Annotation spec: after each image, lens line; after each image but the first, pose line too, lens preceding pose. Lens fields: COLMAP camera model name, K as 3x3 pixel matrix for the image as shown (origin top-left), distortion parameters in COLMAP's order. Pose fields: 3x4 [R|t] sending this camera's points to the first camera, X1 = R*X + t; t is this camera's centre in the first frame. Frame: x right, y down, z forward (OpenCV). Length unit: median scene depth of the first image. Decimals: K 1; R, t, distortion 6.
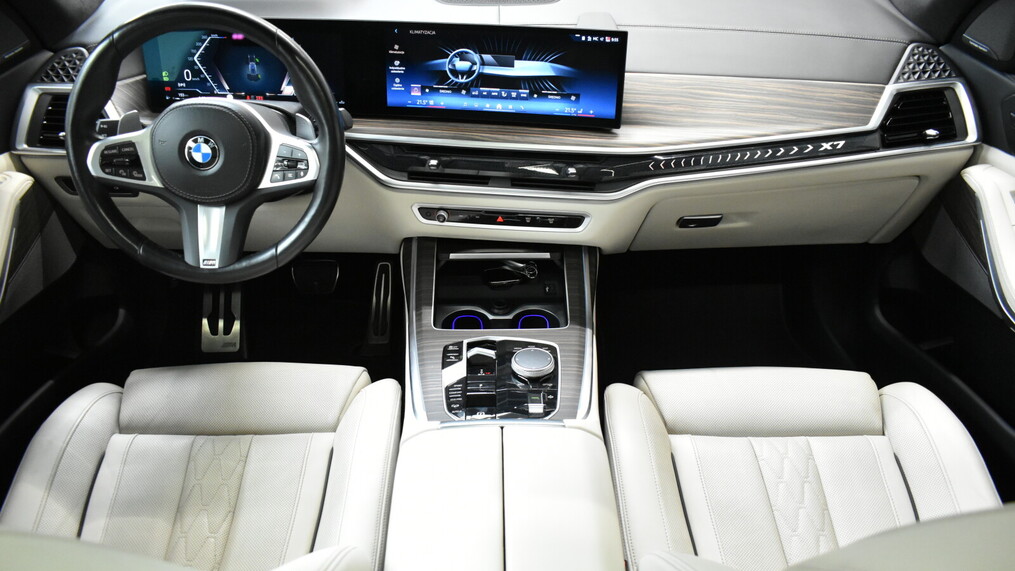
lens RADIAL K [[773.6, 0, 502.3], [0, 773.6, 281.5], [0, 0, 1]] dist [-0.022894, 0.018035]
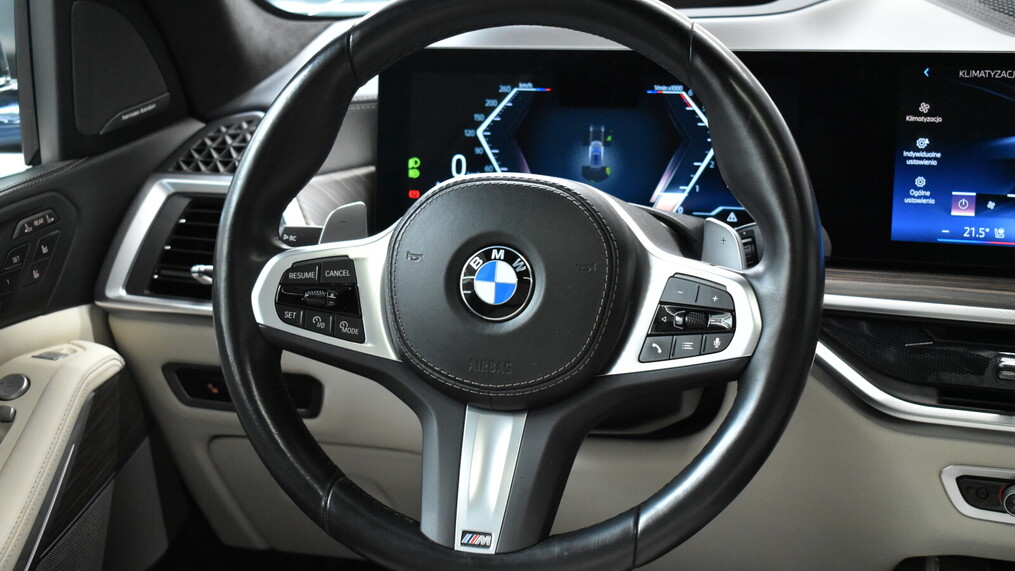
lens RADIAL K [[1546.6, 0, 513.4], [0, 1546.6, 289.2], [0, 0, 1]] dist [-0.000532, 0.000000]
pose [[0.962770, 0.034763, -0.268078, -0.124208], [-0.116264, 0.948539, -0.294544, 0.082559], [0.244044, 0.314746, 0.917267, 0.167805]]
